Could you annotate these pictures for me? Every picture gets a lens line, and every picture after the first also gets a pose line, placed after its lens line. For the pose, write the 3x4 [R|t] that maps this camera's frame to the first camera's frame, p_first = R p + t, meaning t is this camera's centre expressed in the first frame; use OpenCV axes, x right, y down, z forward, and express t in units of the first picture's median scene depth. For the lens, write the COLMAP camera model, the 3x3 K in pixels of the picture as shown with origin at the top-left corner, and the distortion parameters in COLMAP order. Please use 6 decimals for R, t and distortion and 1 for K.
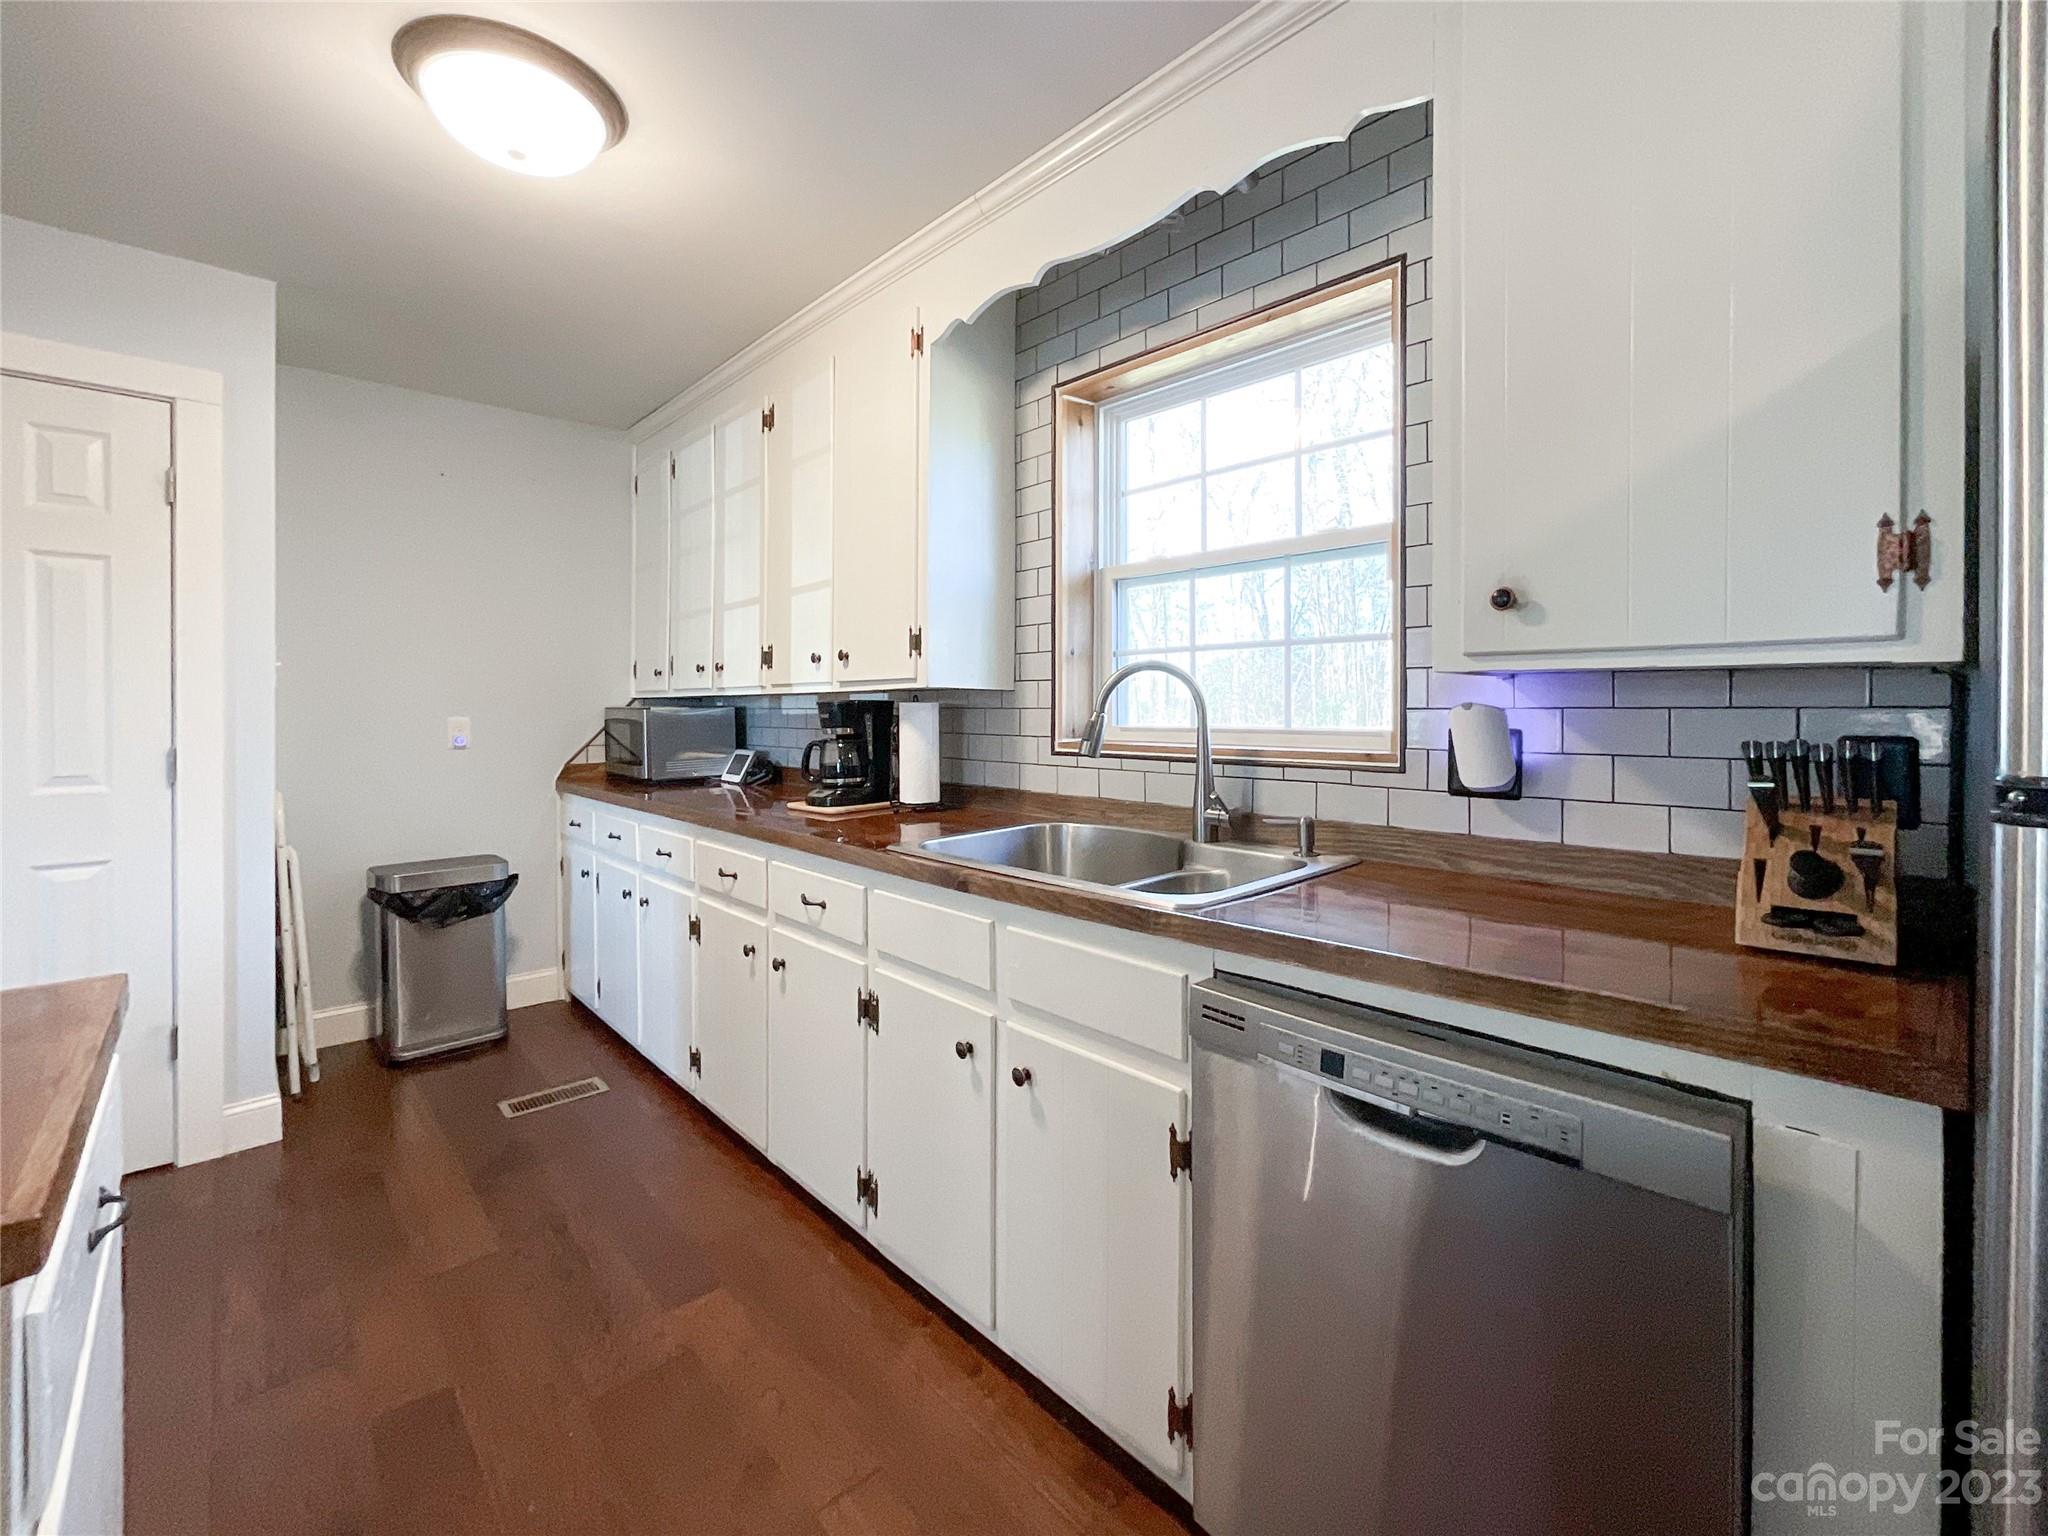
lens RADIAL K [[885.6, 0, 1039.8], [0, 885.6, 708.1], [0, 0, 1]] dist [-0.000731, 0.000189]
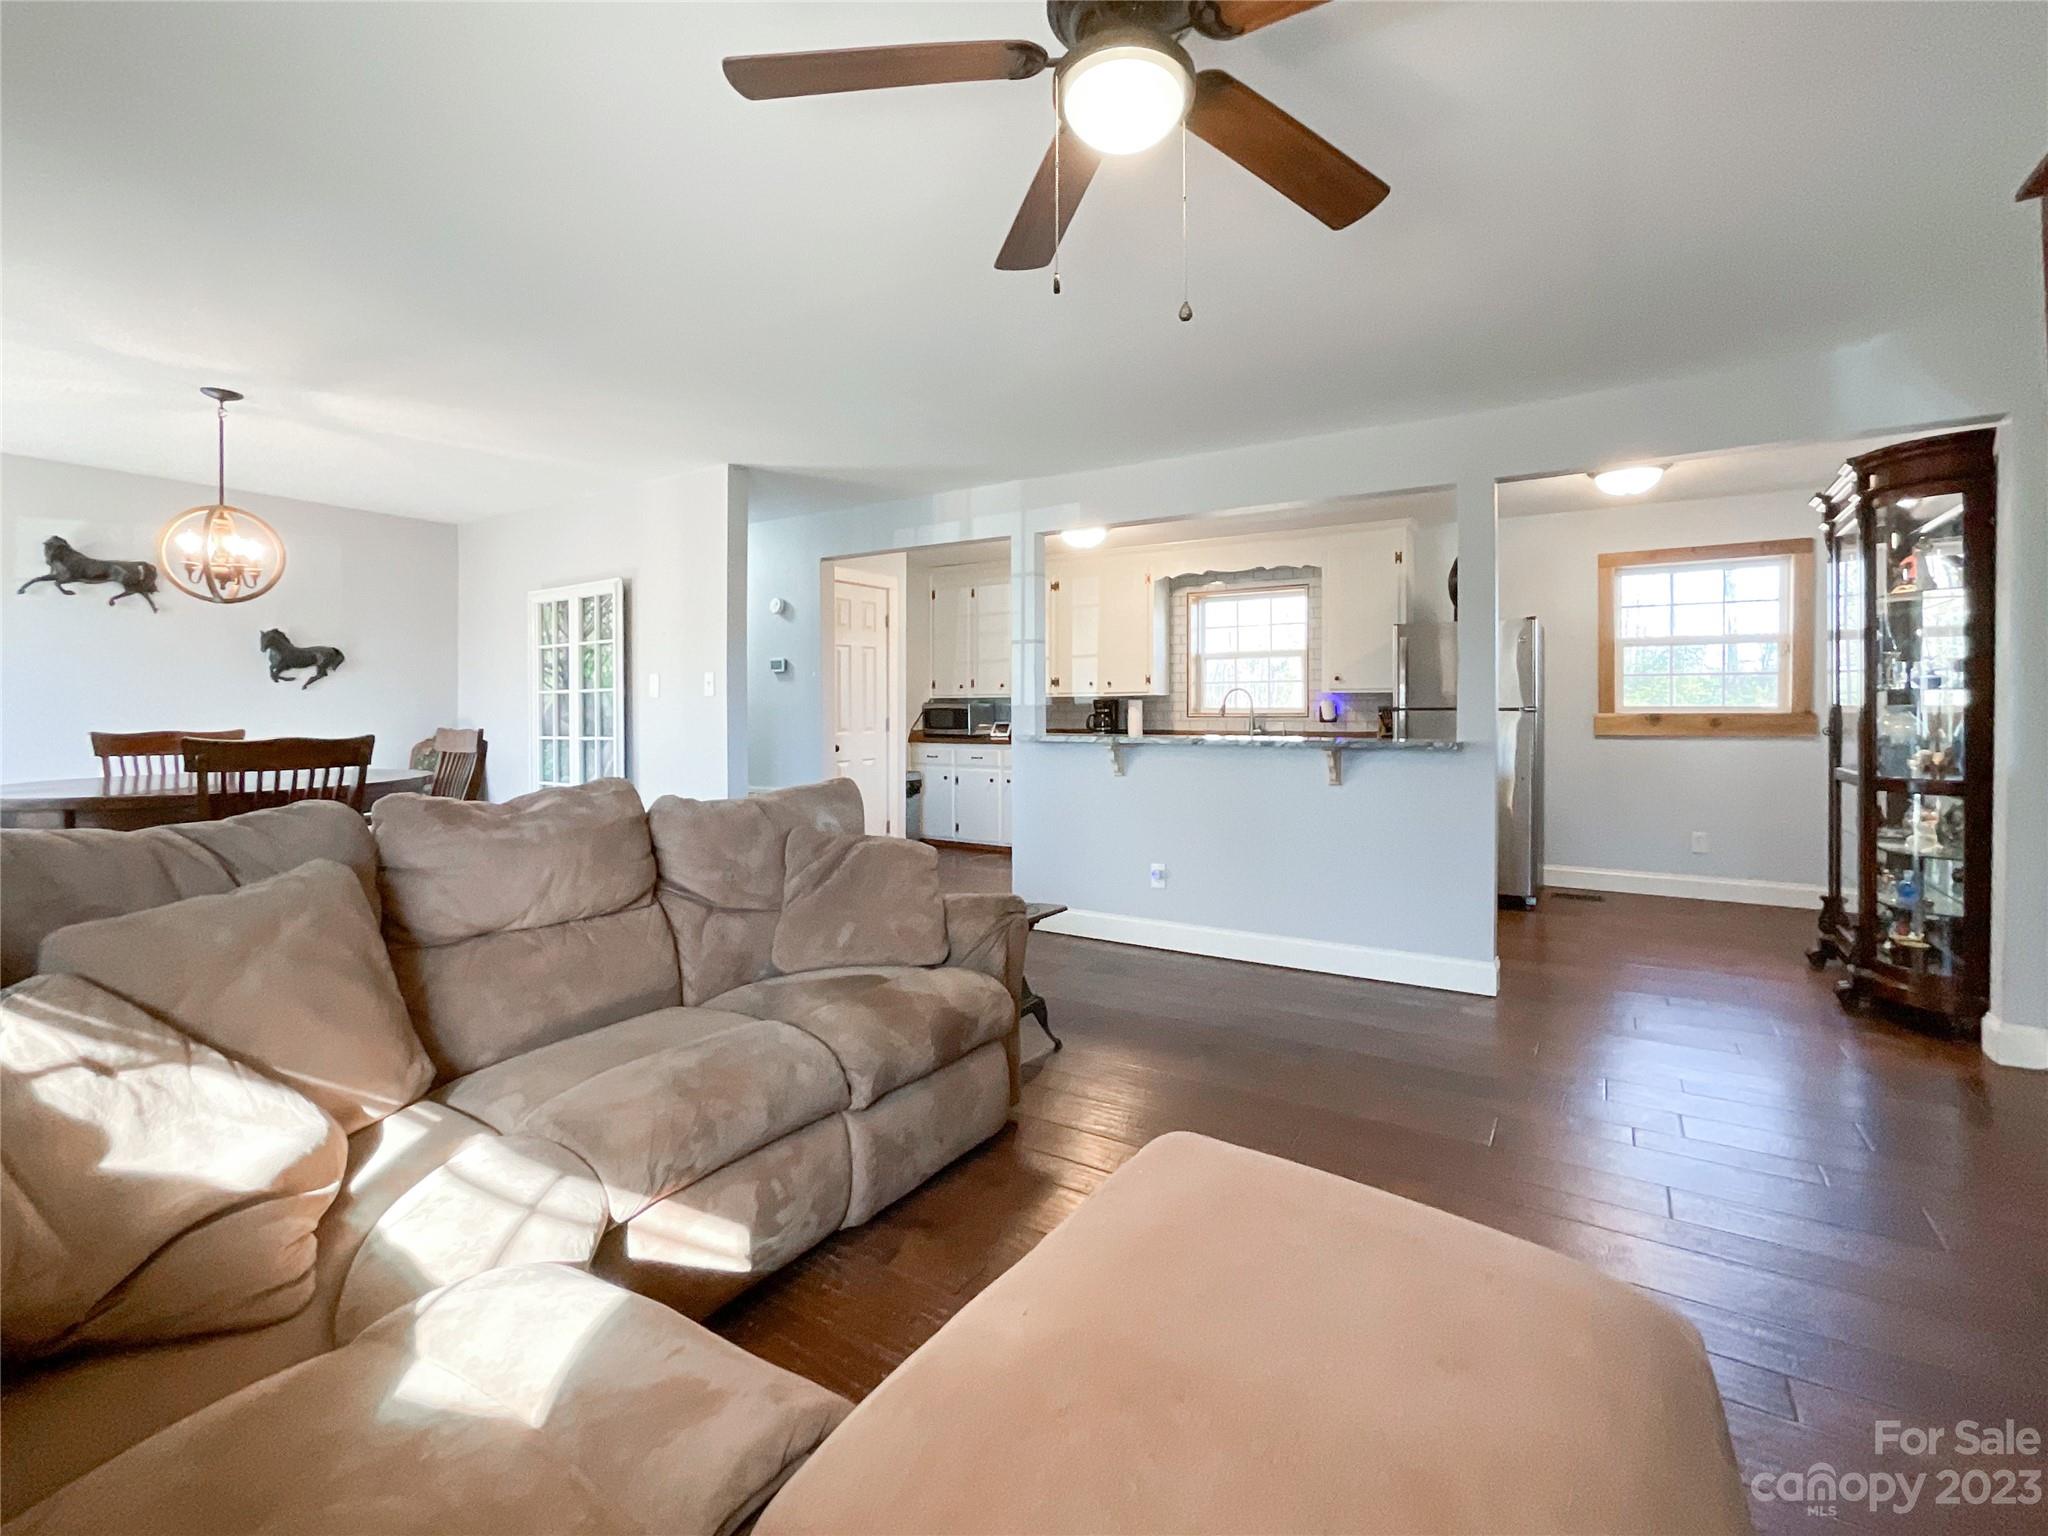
lens RADIAL K [[914.0, 0, 1051.5], [0, 914.0, 706.6], [0, 0, 1]] dist [-0.000055, 0.000253]
pose [[0.961775, -0.003376, 0.273821, -1.319467], [0.003504, 0.999994, 0.000022, 0.014920], [-0.273820, 0.000938, 0.961781, -1.897748]]
